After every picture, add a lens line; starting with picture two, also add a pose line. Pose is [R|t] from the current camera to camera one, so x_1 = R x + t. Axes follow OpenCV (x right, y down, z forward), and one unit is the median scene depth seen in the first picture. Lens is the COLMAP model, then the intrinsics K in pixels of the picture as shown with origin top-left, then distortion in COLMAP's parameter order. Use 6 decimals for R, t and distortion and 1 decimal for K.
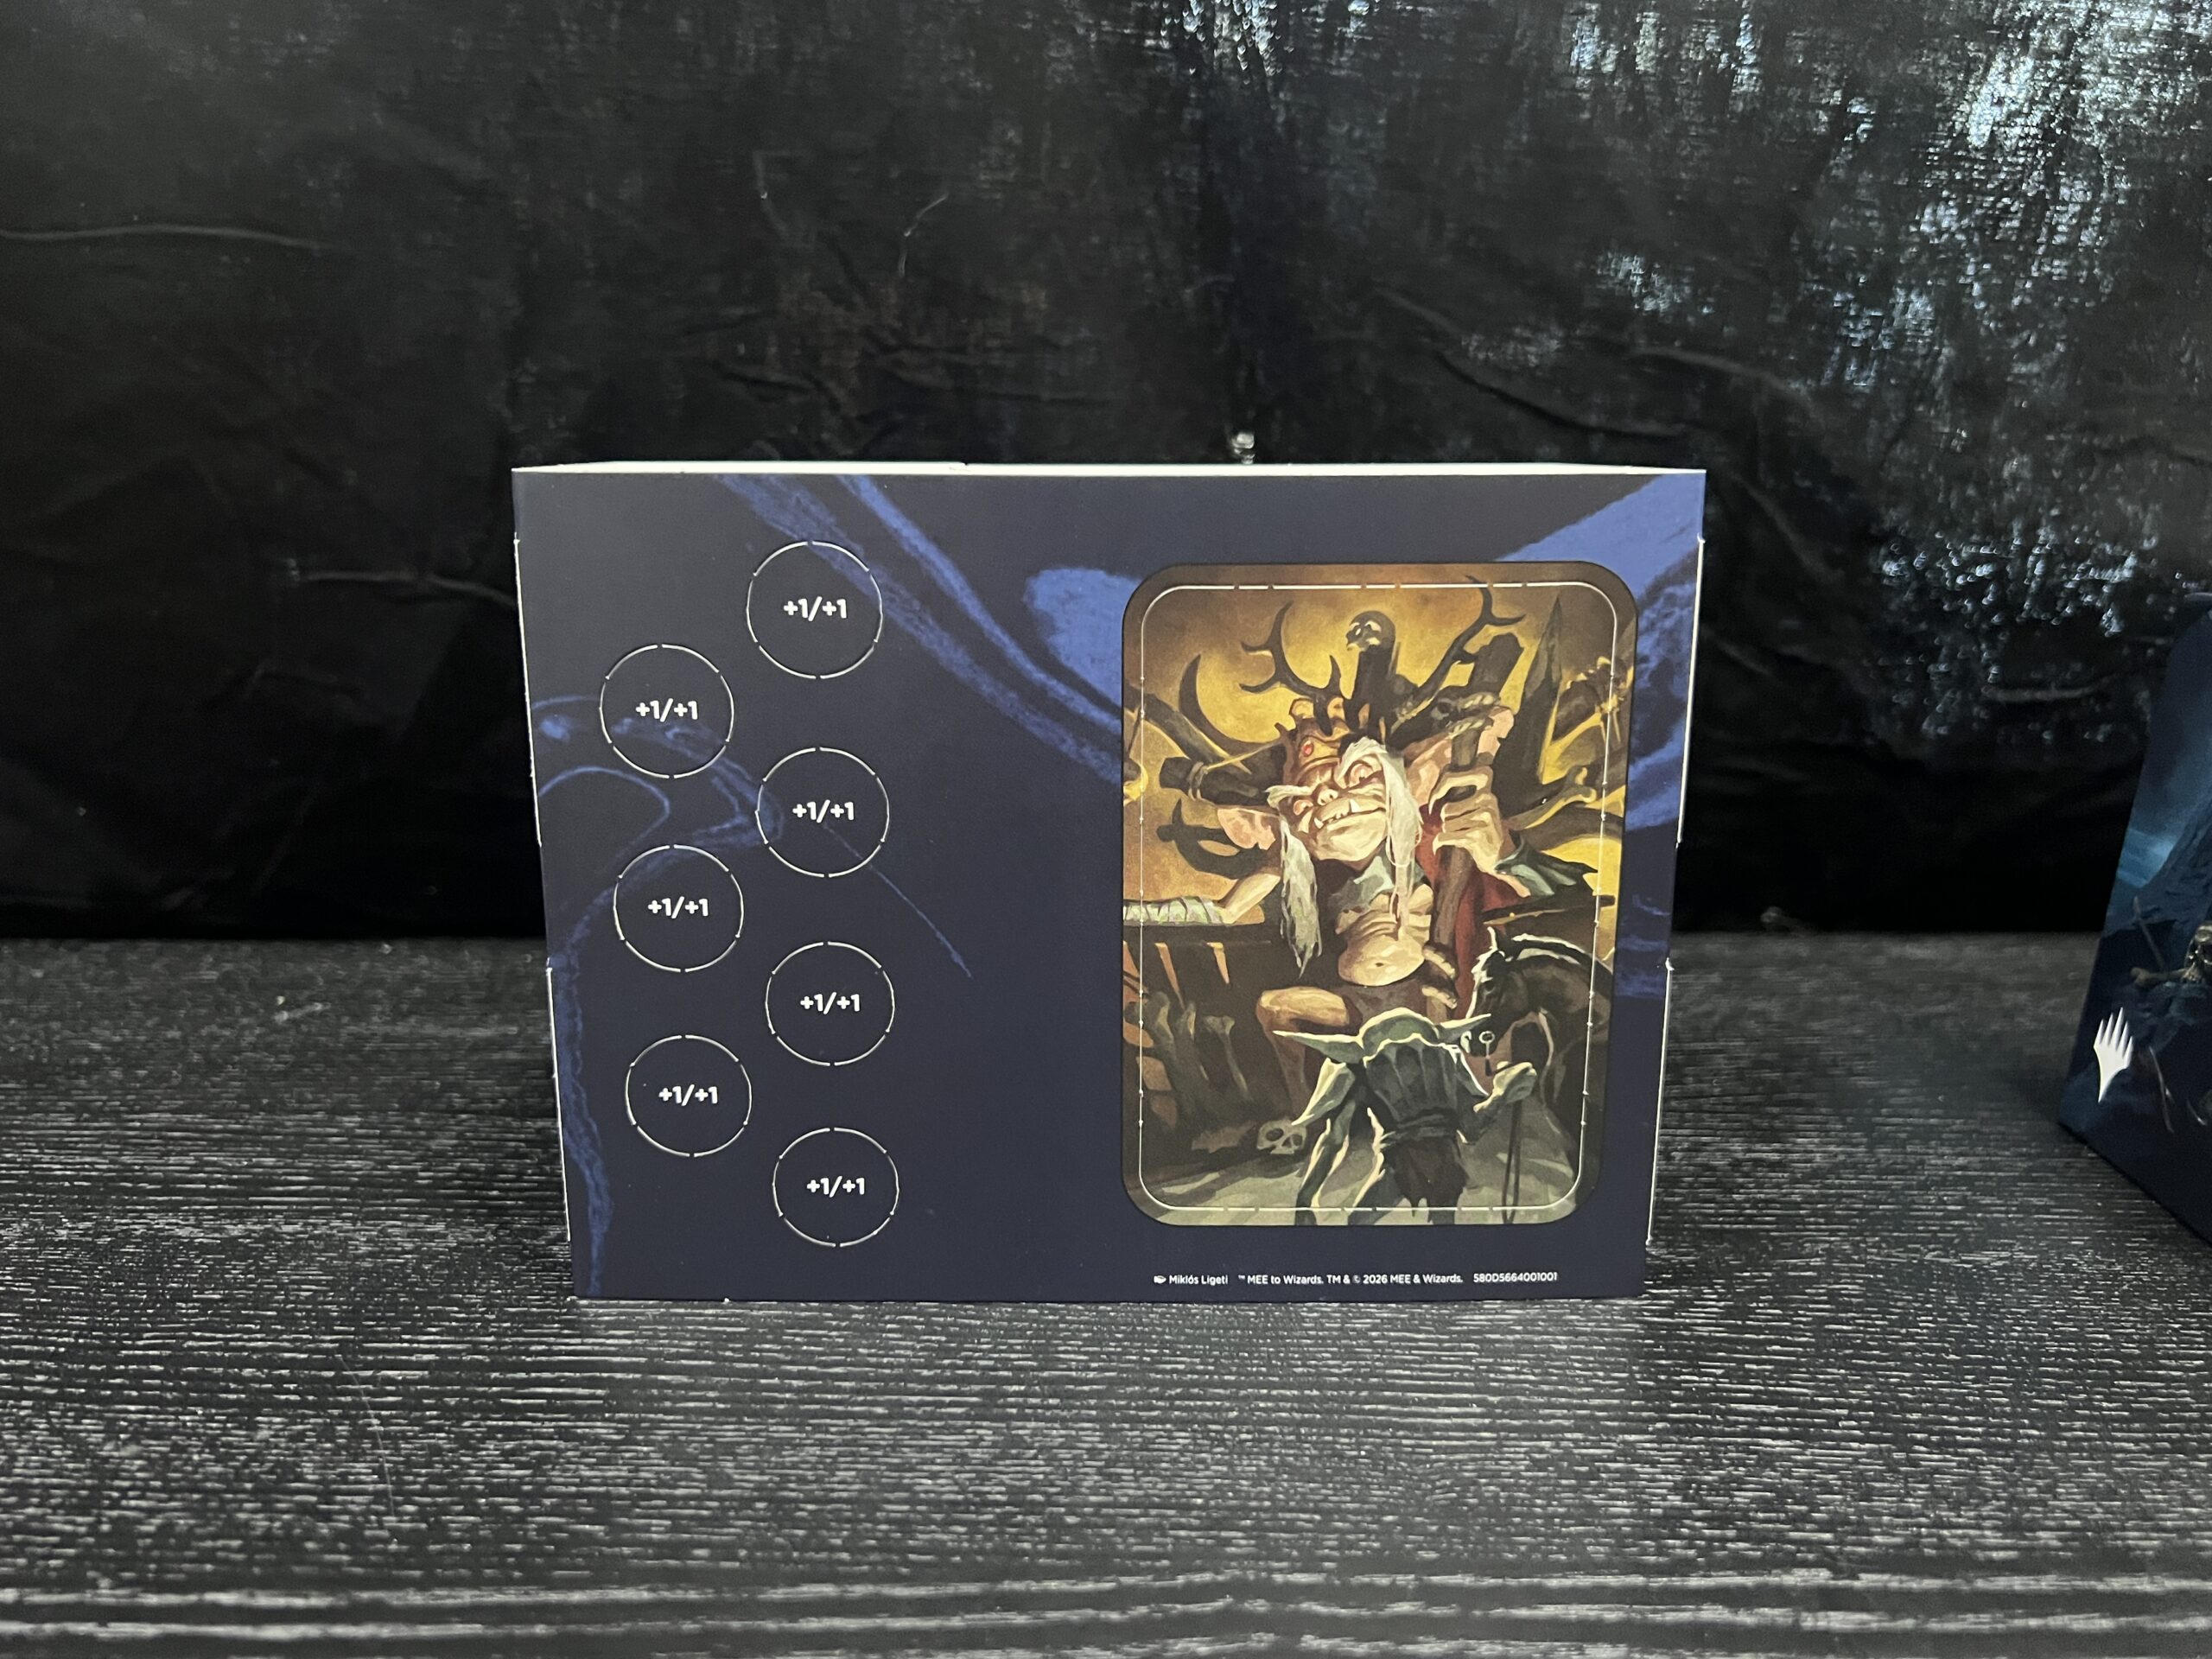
lens RADIAL K [[1713.6, 0, 1095.4], [0, 1713.6, 837.4], [0, 0, 1]] dist [-0.000917, -0.023980]
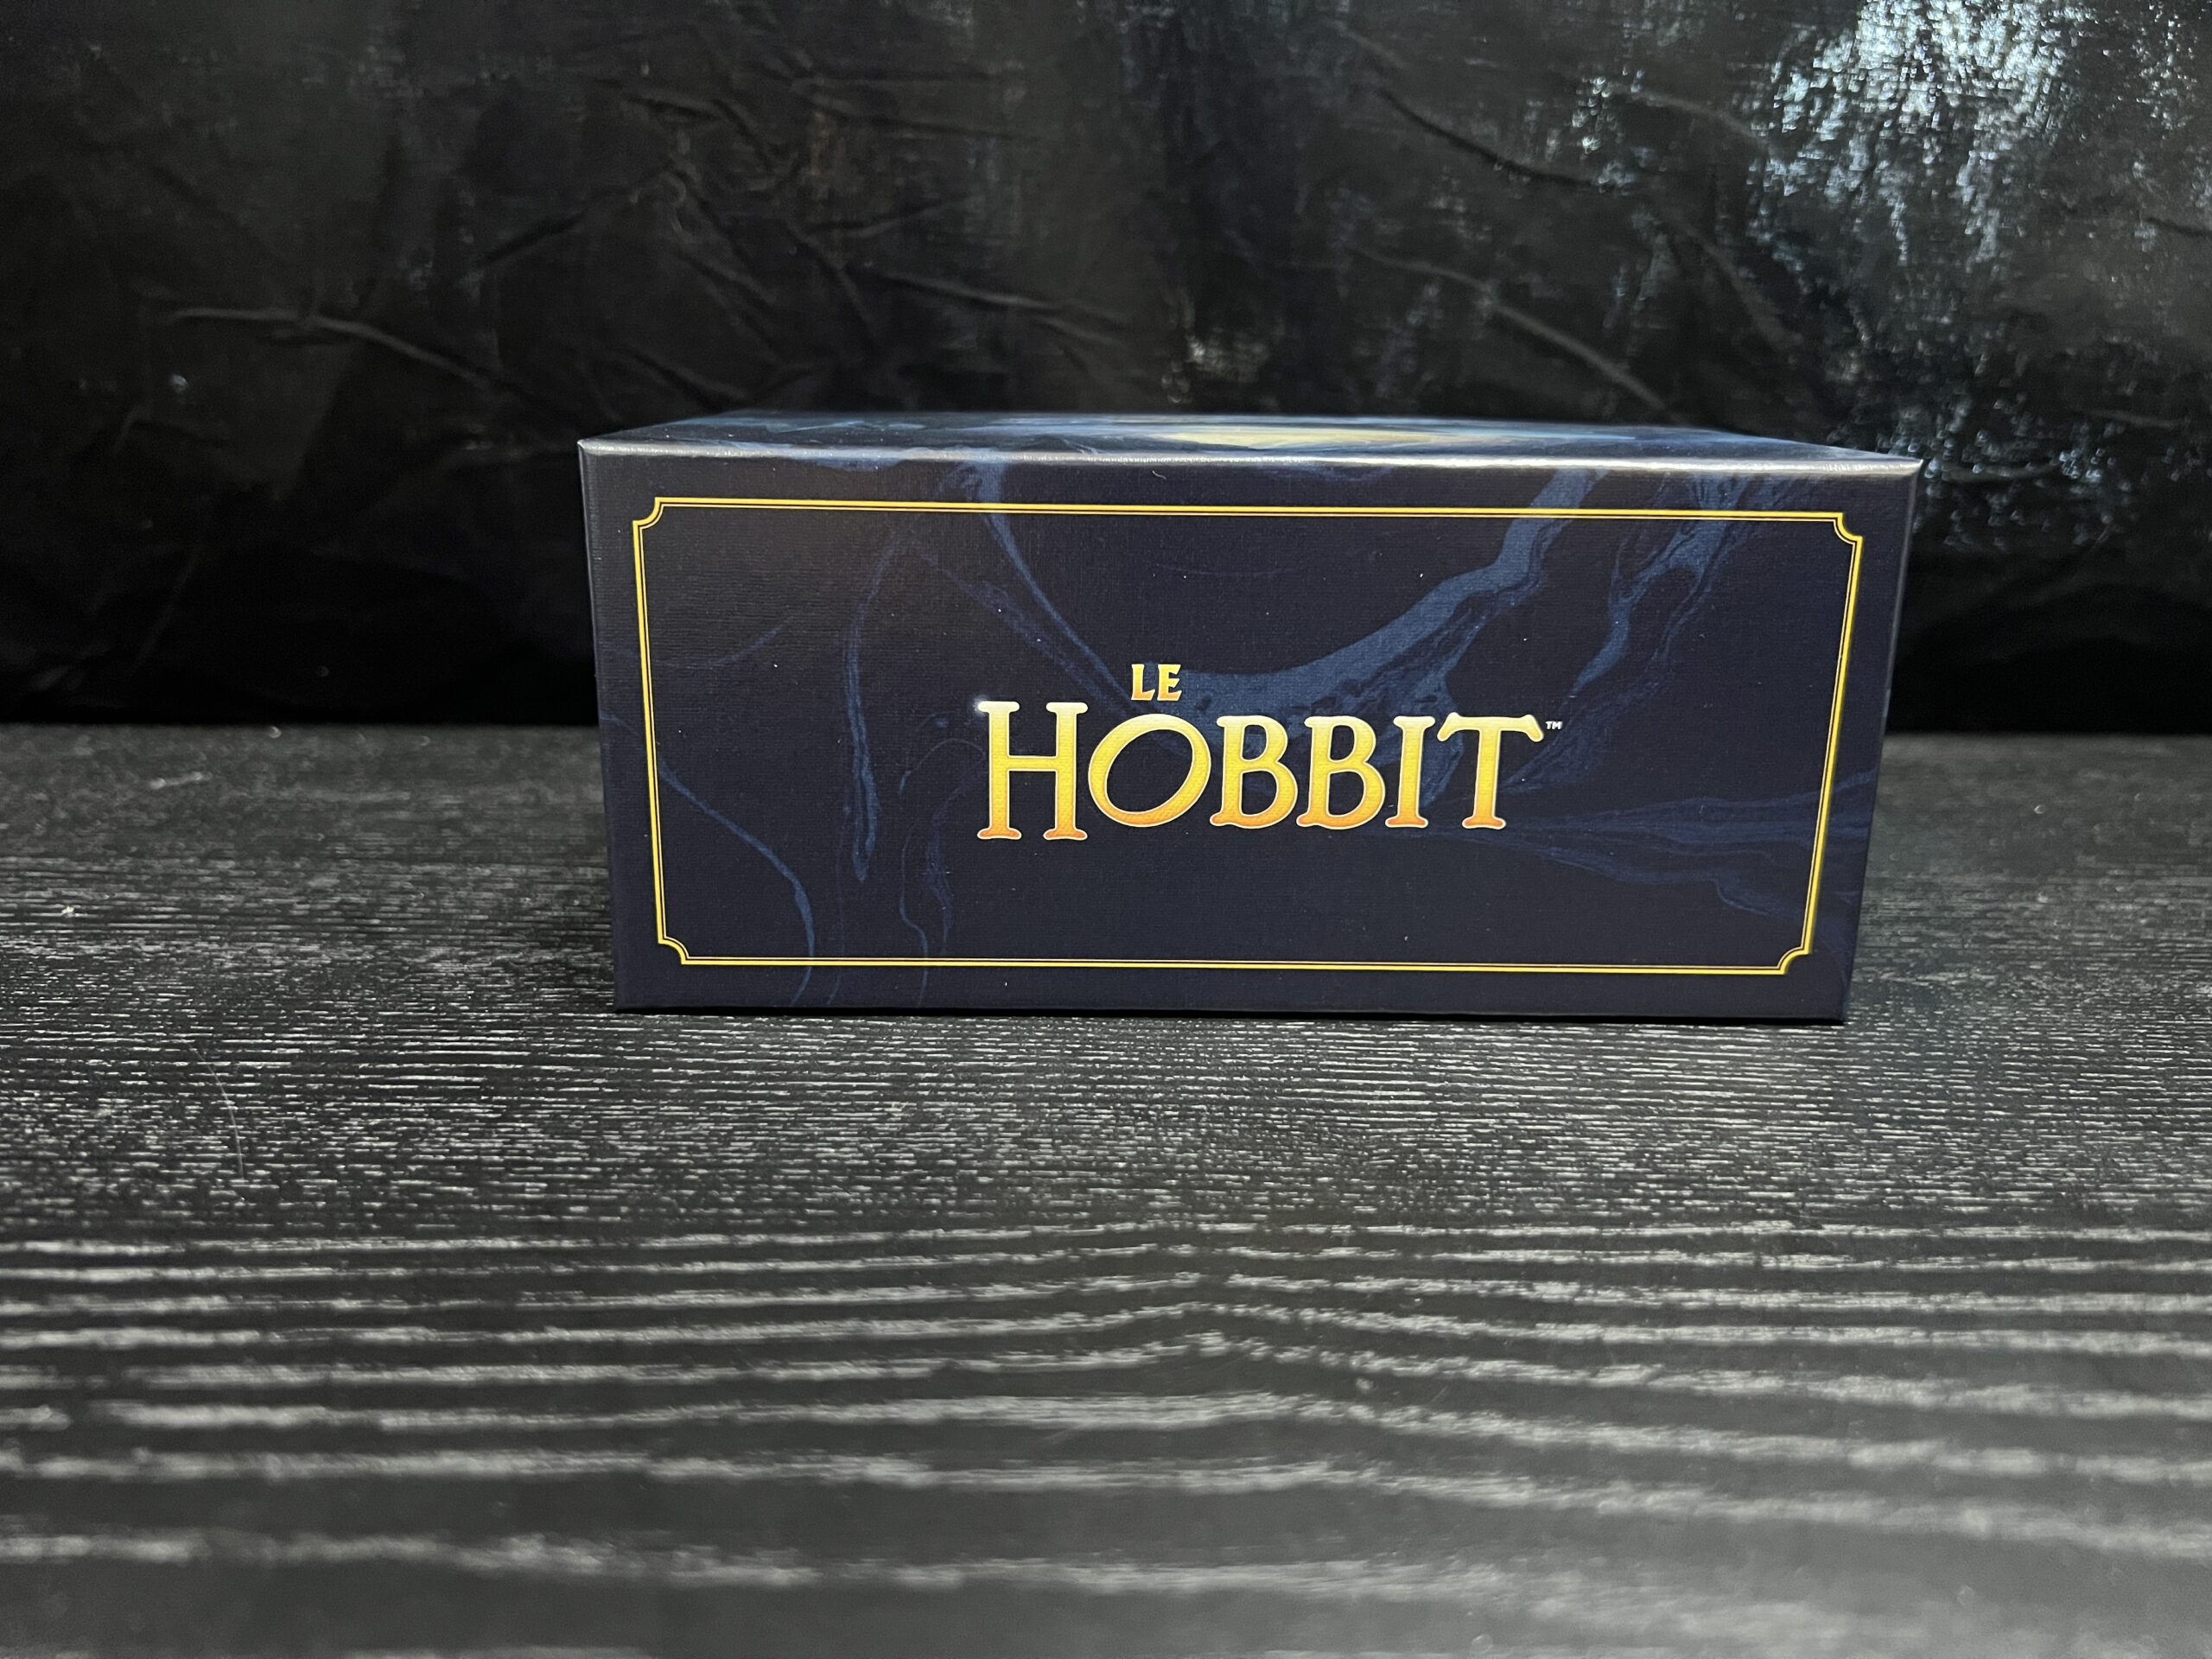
lens RADIAL K [[1713.6, 0, 1085.9], [0, 1713.6, 834.0], [0, 0, 1]] dist [-0.000917, -0.023980]
pose [[0.999473, 0.005309, 0.032030, 0.009524], [-0.006404, 0.999395, 0.034188, 0.158441], [-0.031829, -0.034376, 0.998902, 0.067939]]
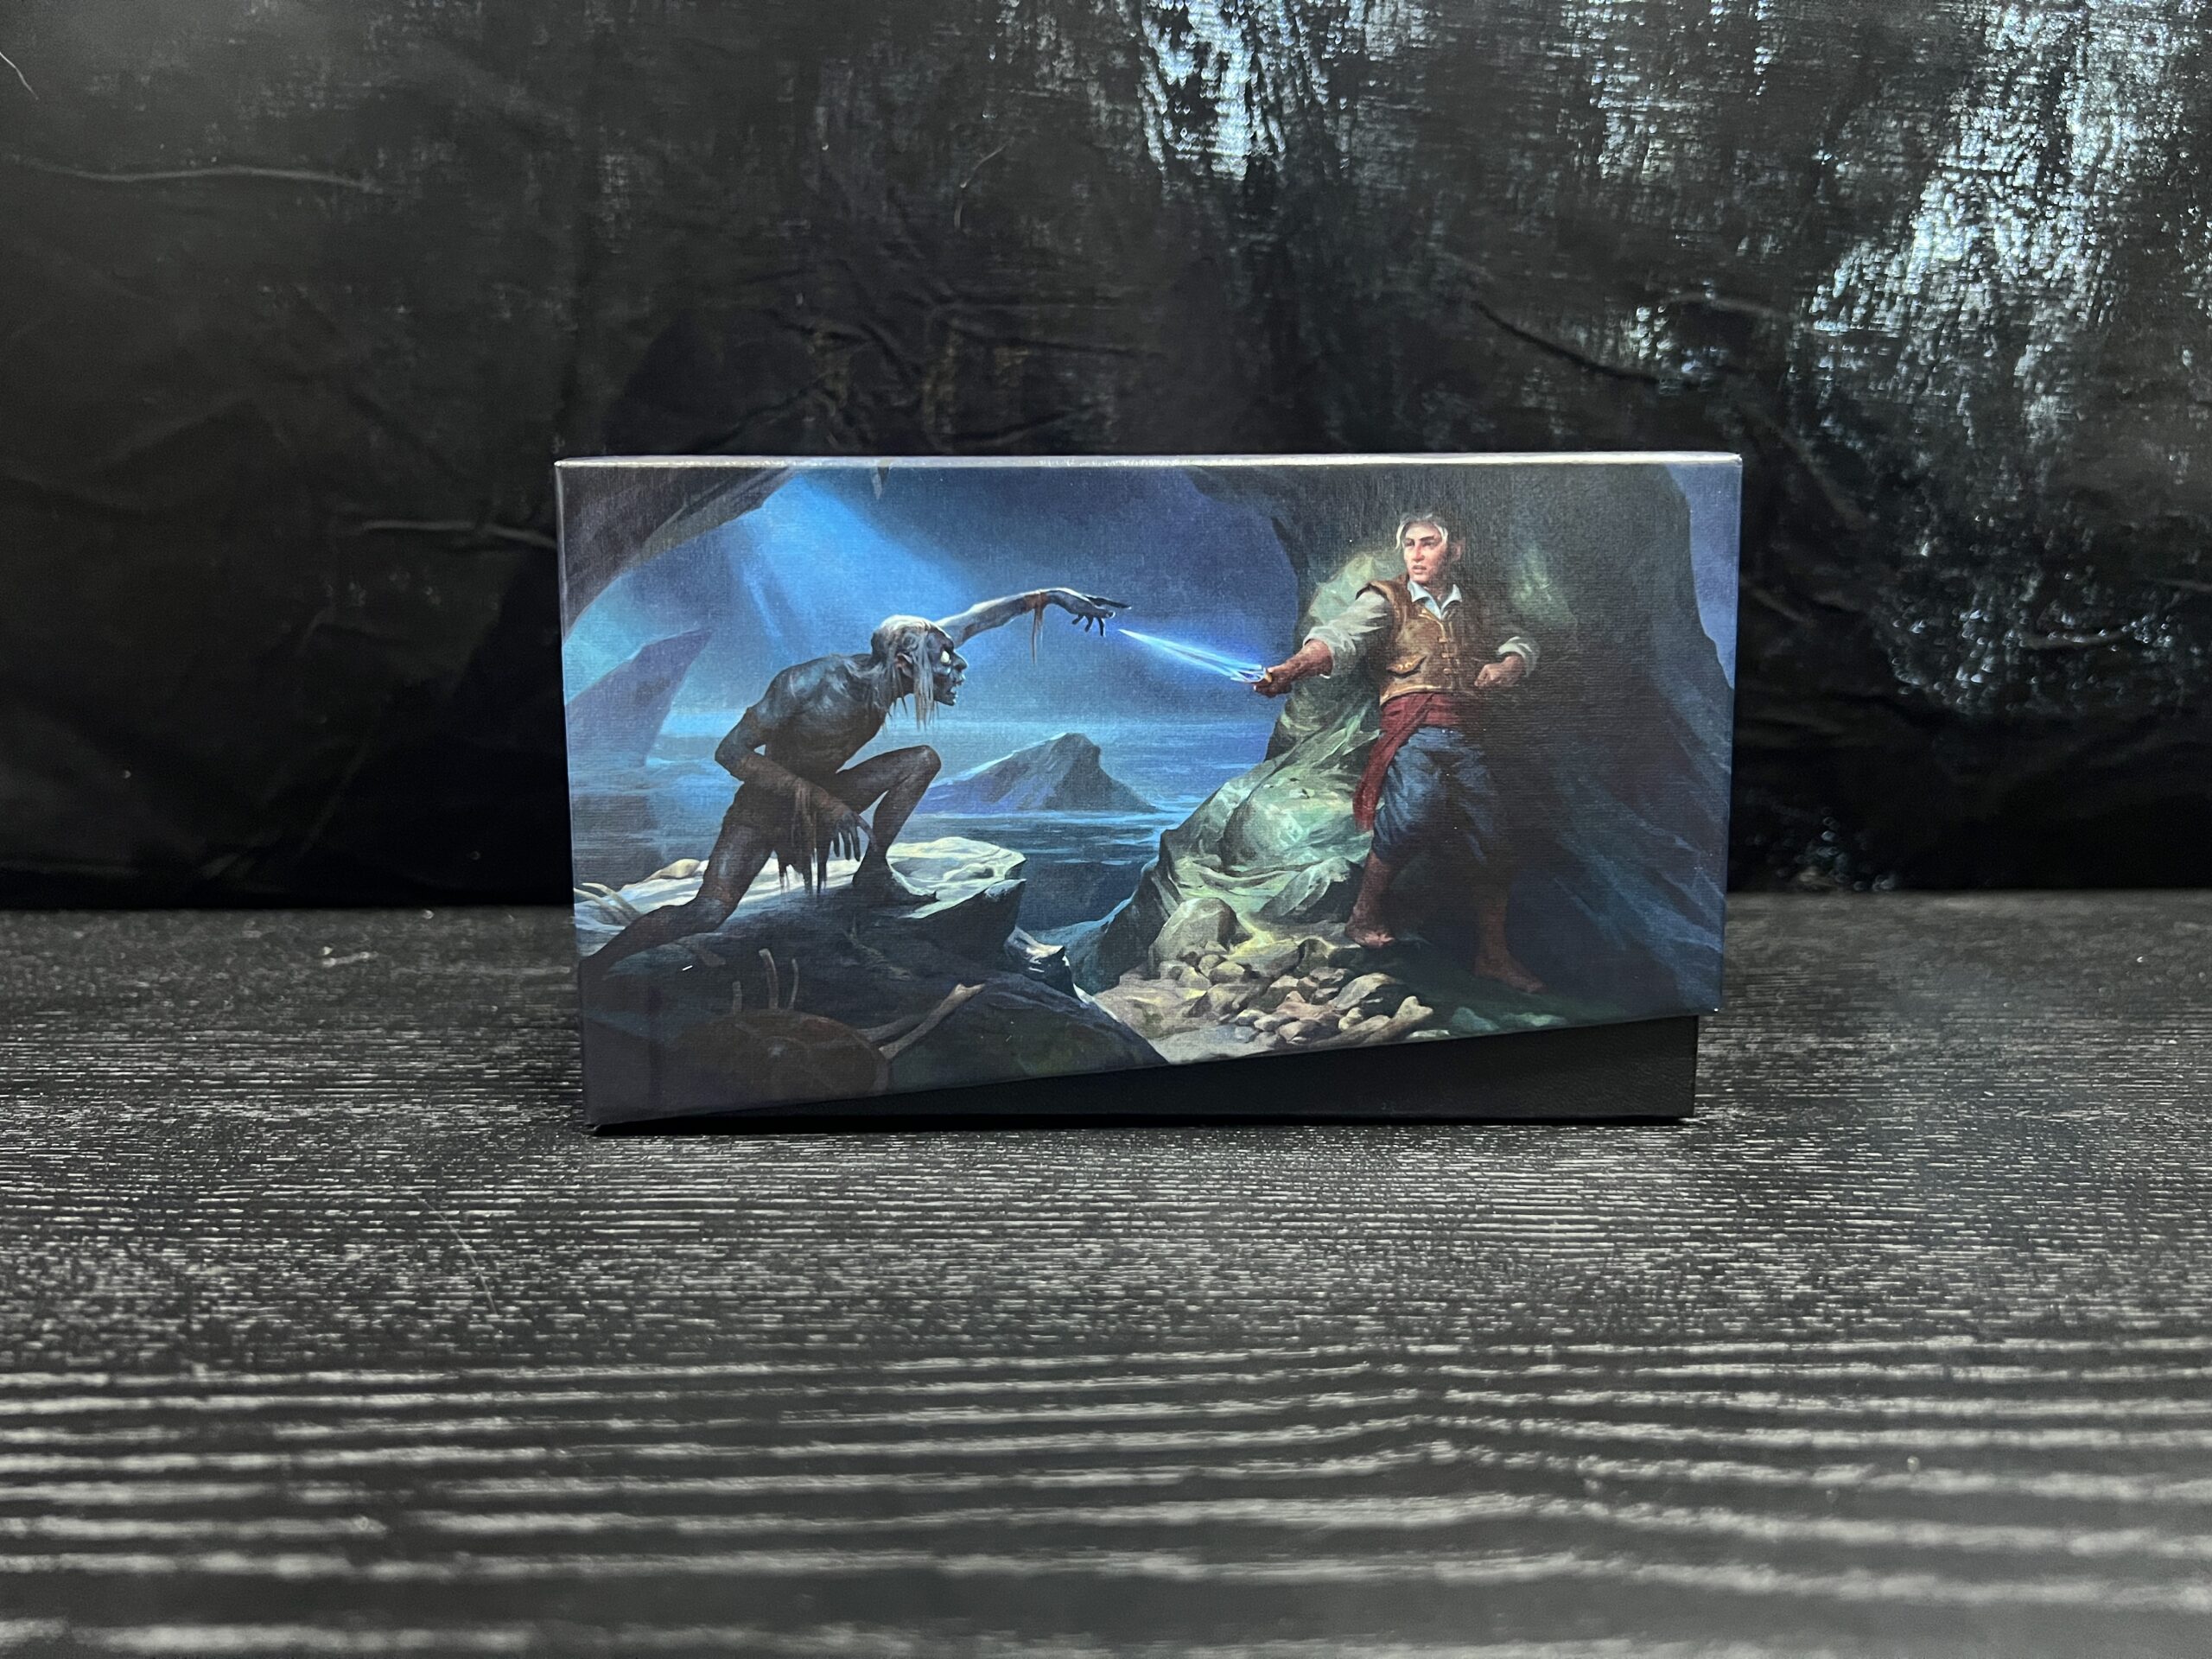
lens RADIAL K [[1713.6, 0, 1094.0], [0, 1713.6, 825.5], [0, 0, 1]] dist [-0.000917, -0.023980]
pose [[0.999908, -0.008057, 0.010888, -0.070323], [0.008909, 0.996700, -0.080684, 0.179317], [-0.010202, 0.080773, 0.996680, 0.003246]]
